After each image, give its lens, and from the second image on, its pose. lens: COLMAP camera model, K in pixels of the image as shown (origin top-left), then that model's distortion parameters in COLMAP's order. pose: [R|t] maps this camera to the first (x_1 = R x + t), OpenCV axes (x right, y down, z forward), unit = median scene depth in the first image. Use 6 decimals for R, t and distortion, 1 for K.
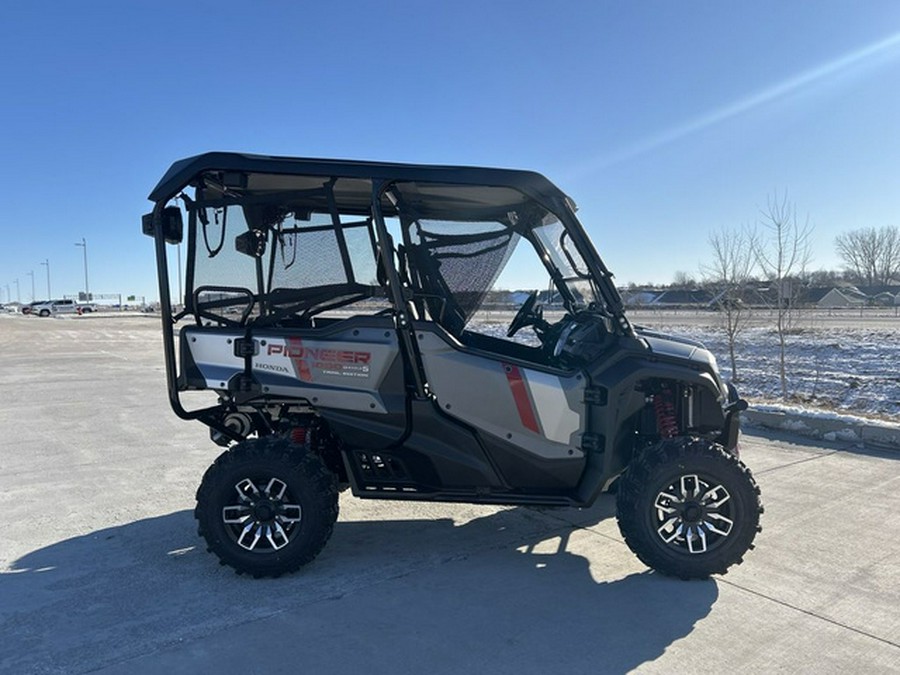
lens RADIAL K [[675.3, 0, 453.6], [0, 675.3, 335.7], [0, 0, 1]] dist [0.050487, -0.048949]
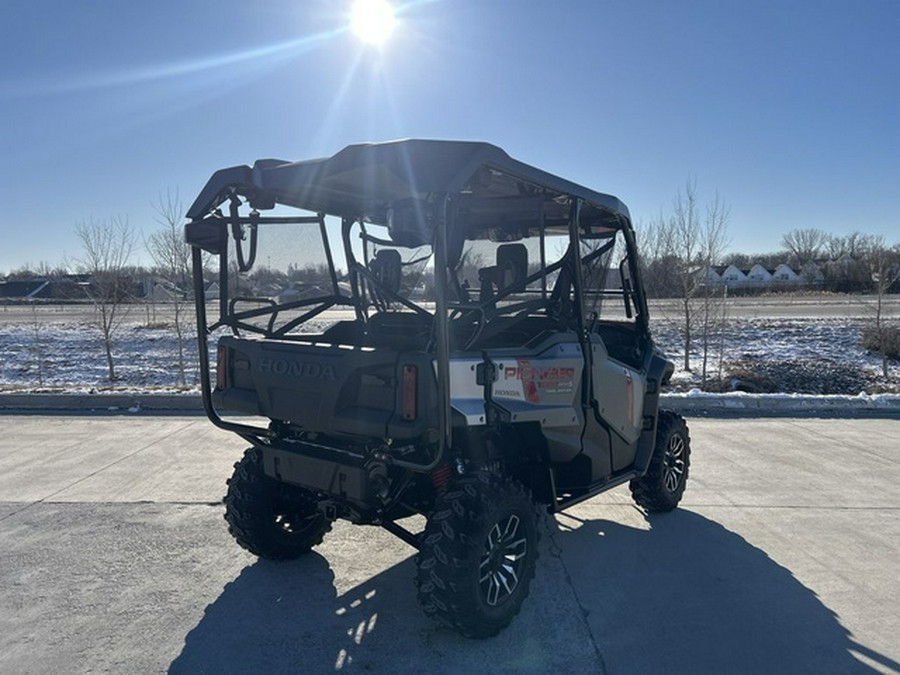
lens RADIAL K [[675.3, 0, 451.1], [0, 675.3, 336.0], [0, 0, 1]] dist [0.050487, -0.048949]
pose [[0.590029, -0.044232, 0.806170, -0.983279], [0.036564, 0.998938, 0.028048, -0.053555], [-0.806554, 0.012927, 0.591019, 0.508020]]
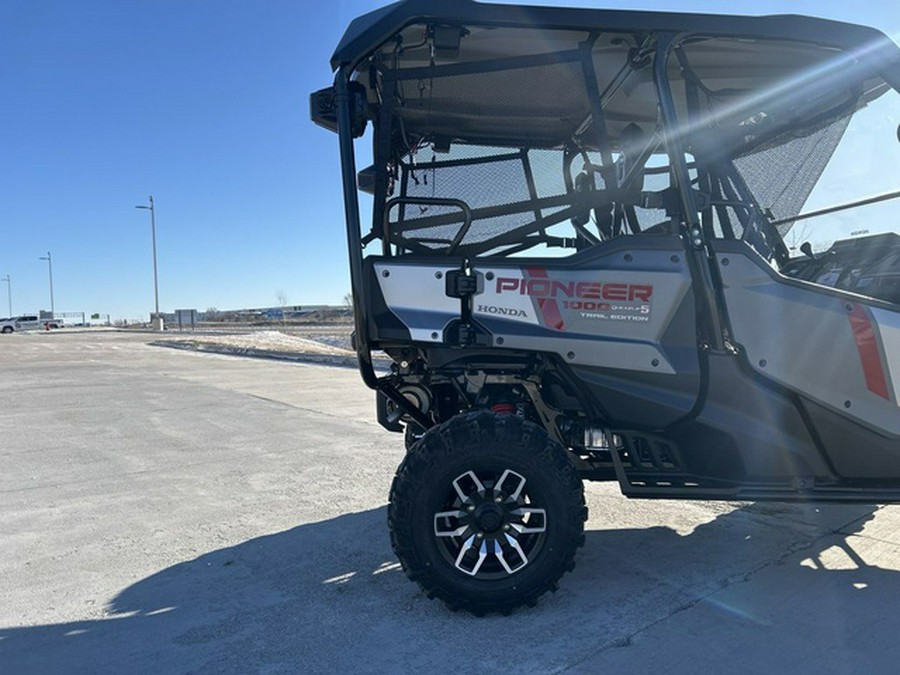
lens RADIAL K [[675.3, 0, 462.3], [0, 675.3, 337.8], [0, 0, 1]] dist [0.050487, -0.048949]
pose [[0.998517, -0.012365, 0.053015, -0.331418], [0.013361, 0.999740, -0.018459, 0.083065], [-0.052773, 0.019139, 0.998423, 0.295373]]
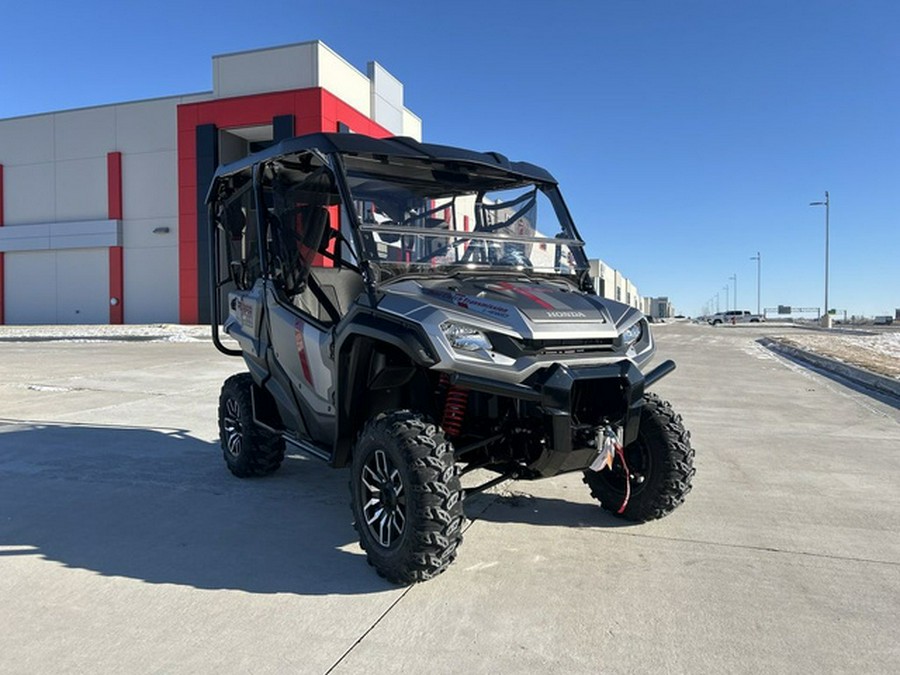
lens RADIAL K [[675.3, 0, 455.0], [0, 675.3, 331.9], [0, 0, 1]] dist [0.050487, -0.048949]
pose [[0.579277, 0.031336, -0.814528, 1.023967], [-0.052193, 0.998636, 0.001300, 0.047178], [0.813458, 0.041759, 0.580122, 0.542976]]
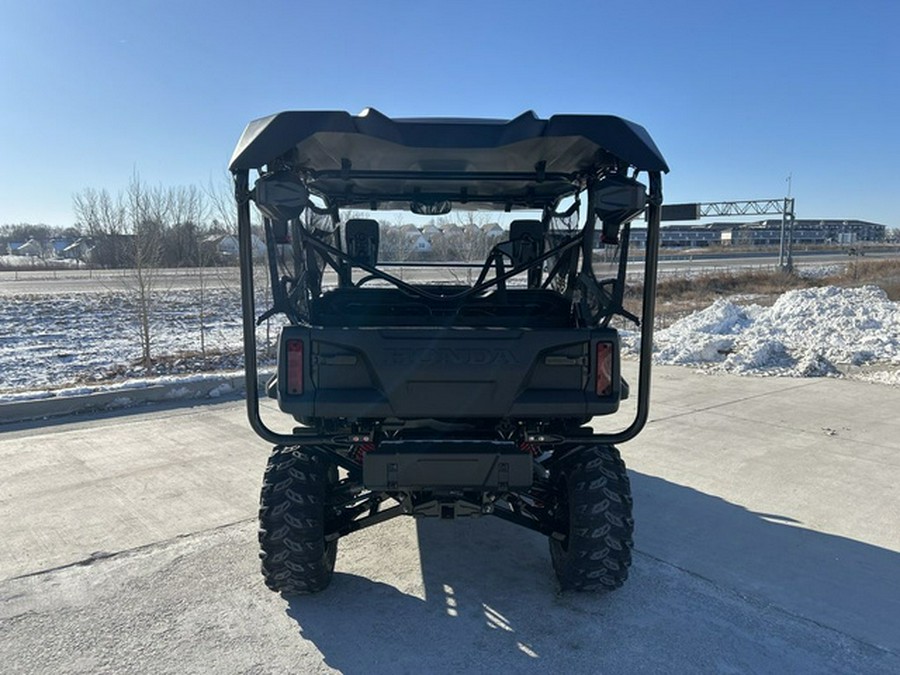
lens RADIAL K [[675.3, 0, 446.4], [0, 675.3, 334.5], [0, 0, 1]] dist [0.050487, -0.048949]
pose [[-0.048555, -0.101062, 0.993695, -1.156902], [0.053786, 0.993160, 0.103636, -0.099011], [-0.997371, 0.058479, -0.042787, 1.207433]]
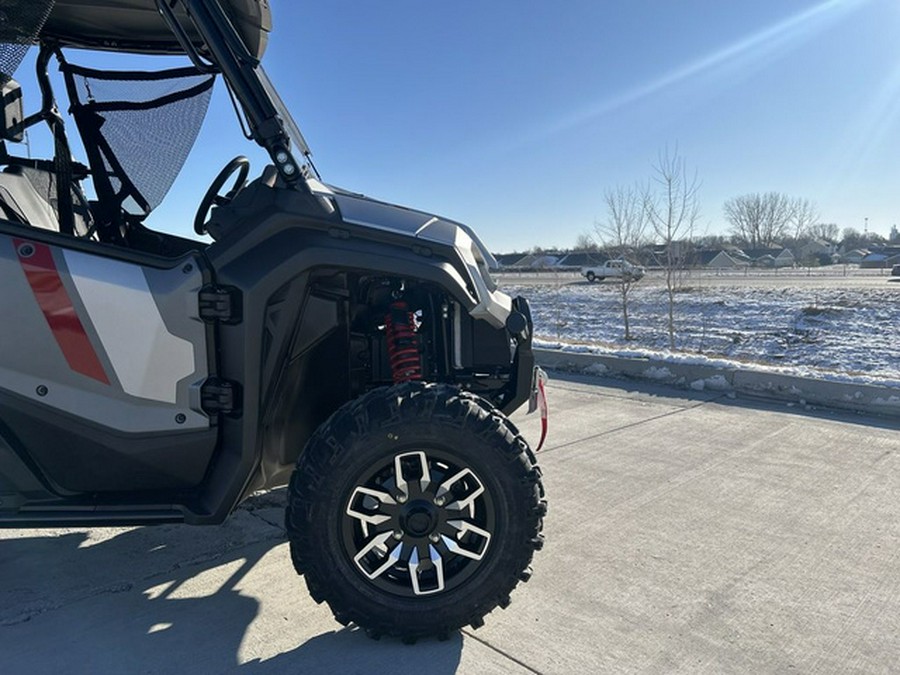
lens RADIAL K [[675.3, 0, 456.2], [0, 675.3, 340.4], [0, 0, 1]] dist [0.050487, -0.048949]
pose [[0.990678, -0.016410, 0.135234, 0.293710], [0.008389, 0.998183, 0.059667, 0.081252], [-0.135968, -0.057976, 0.989015, 0.449456]]
